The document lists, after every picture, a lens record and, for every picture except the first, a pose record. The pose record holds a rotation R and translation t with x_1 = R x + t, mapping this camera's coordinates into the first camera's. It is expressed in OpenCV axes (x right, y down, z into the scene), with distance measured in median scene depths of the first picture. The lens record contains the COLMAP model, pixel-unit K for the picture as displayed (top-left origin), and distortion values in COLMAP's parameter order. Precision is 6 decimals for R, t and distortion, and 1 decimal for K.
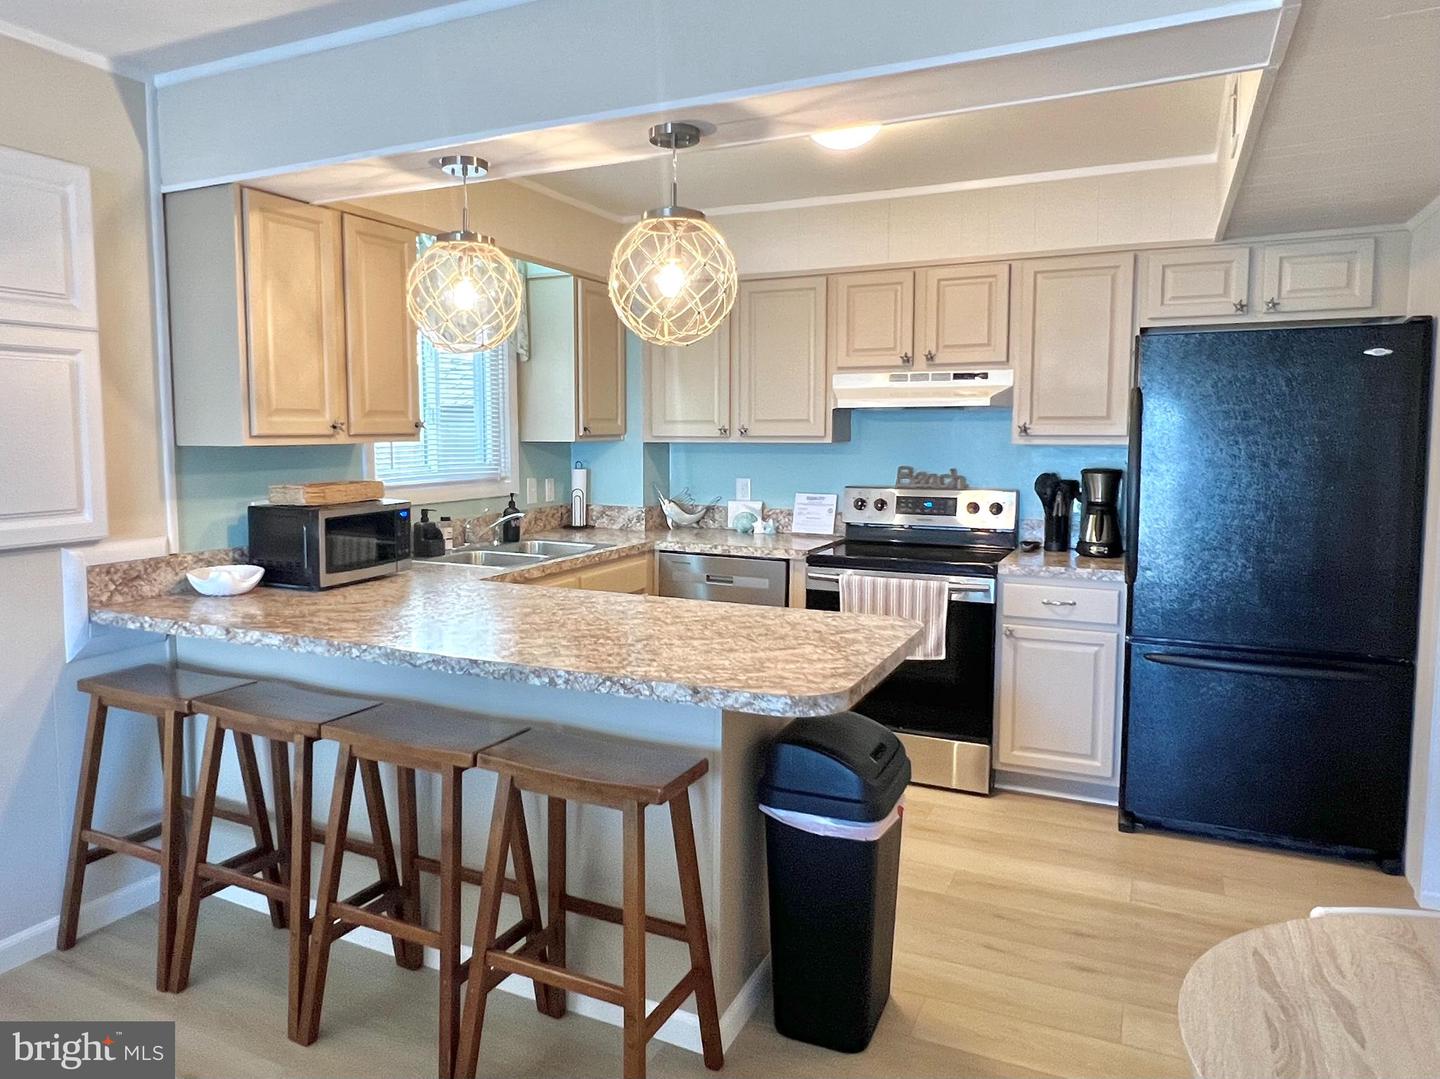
lens RADIAL K [[971.4, 0, 679.6], [0, 971.4, 513.2], [0, 0, 1]] dist [0.006958, -0.011546]
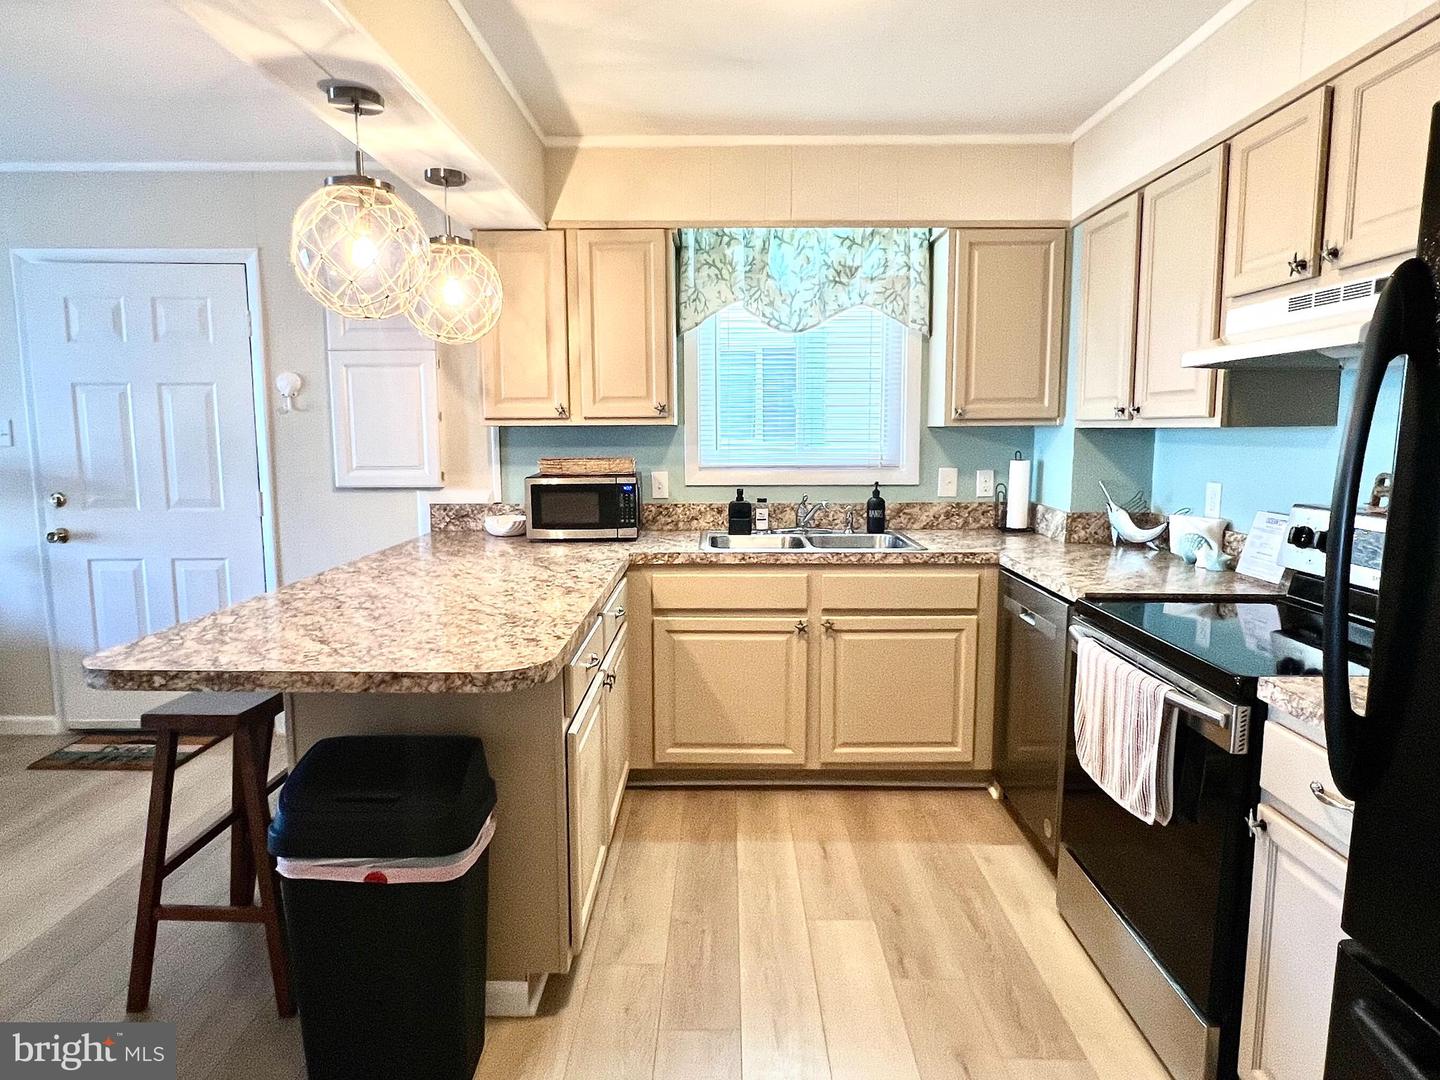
lens RADIAL K [[866.1, 0, 727.7], [0, 866.1, 533.6], [0, 0, 1]] dist [-0.008524, -0.004474]
pose [[0.433412, 0.107344, -0.894780, 0.534230], [-0.073965, 0.993768, 0.083392, -0.030874], [0.898155, 0.030040, 0.438651, 0.526000]]
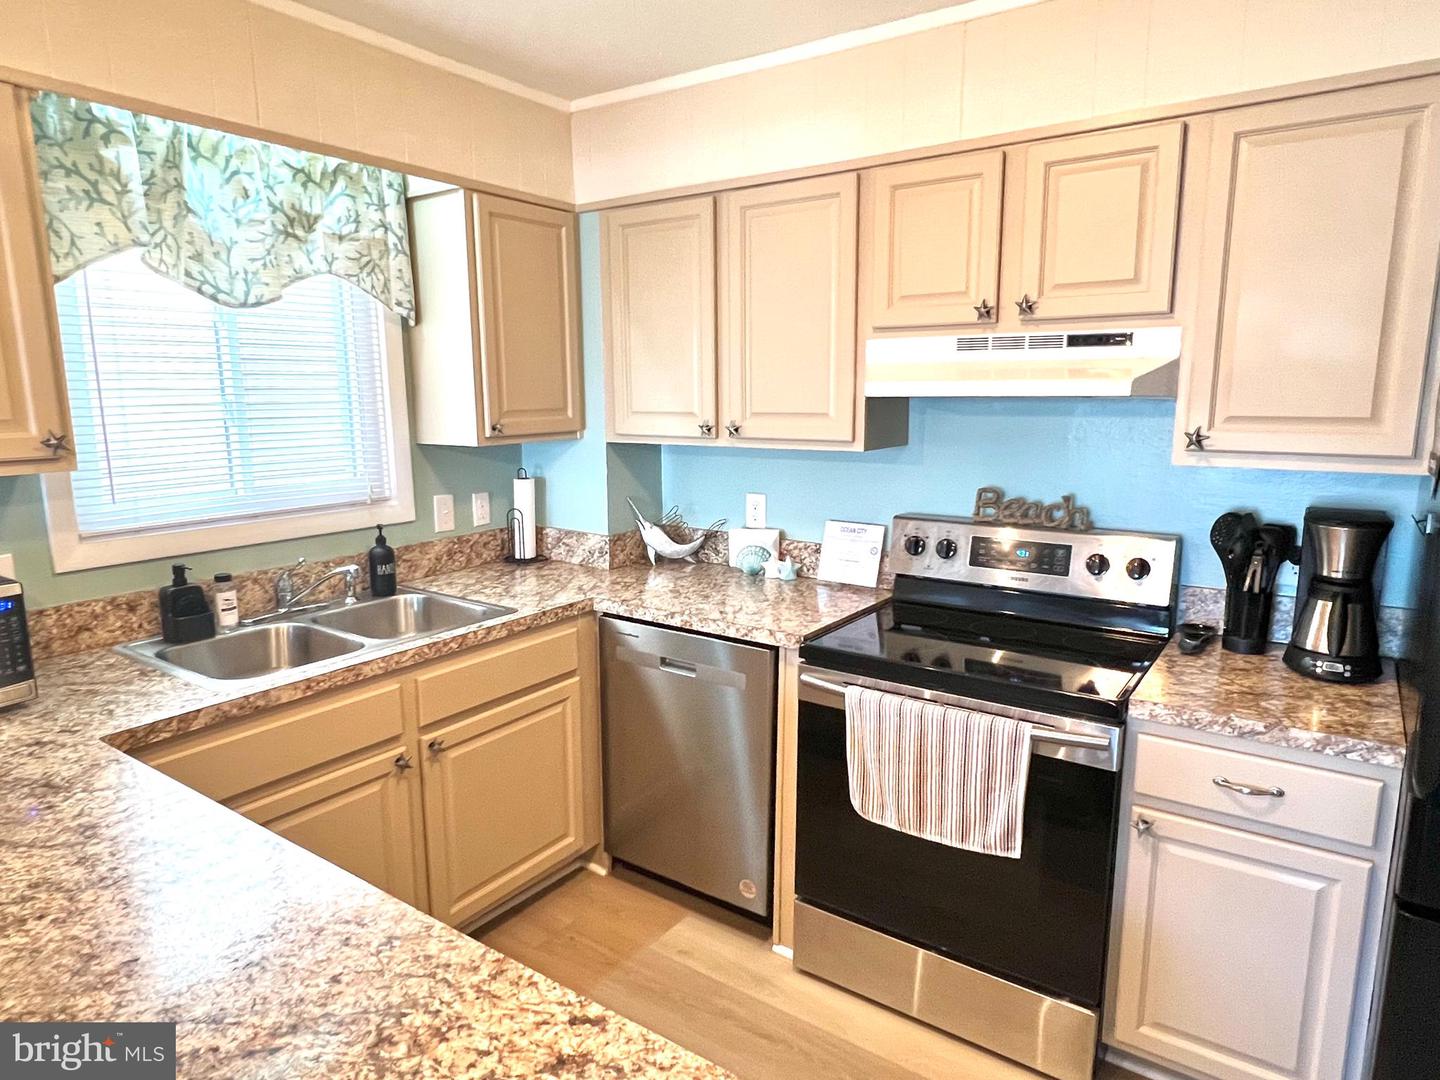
lens RADIAL K [[866.1, 0, 721.4], [0, 866.1, 544.2], [0, 0, 1]] dist [-0.008524, -0.004474]
pose [[0.987510, 0.023671, -0.155770, 0.162306], [-0.009607, 0.995856, 0.090432, -0.066206], [0.157265, -0.087806, 0.983645, 0.460698]]
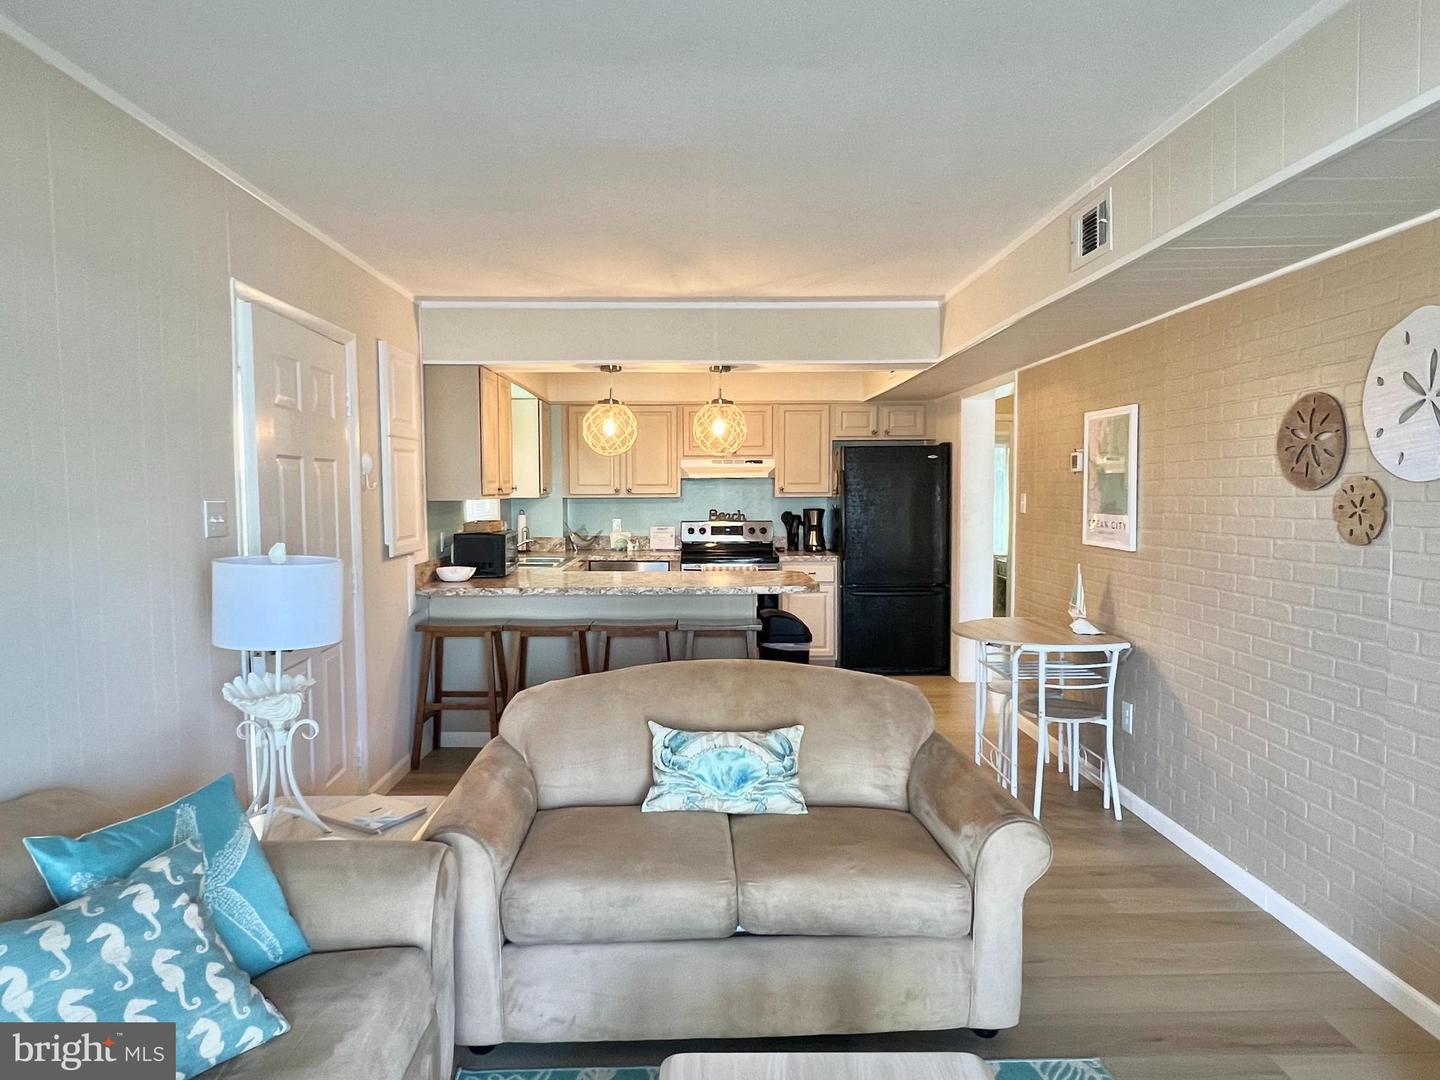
lens RADIAL K [[866.1, 0, 718.9], [0, 866.1, 533.6], [0, 0, 1]] dist [-0.008524, -0.004474]
pose [[0.888452, -0.028828, 0.458064, -0.546614], [0.043559, 0.998817, -0.021625, 0.035312], [-0.456898, 0.039165, 0.888656, -0.484989]]
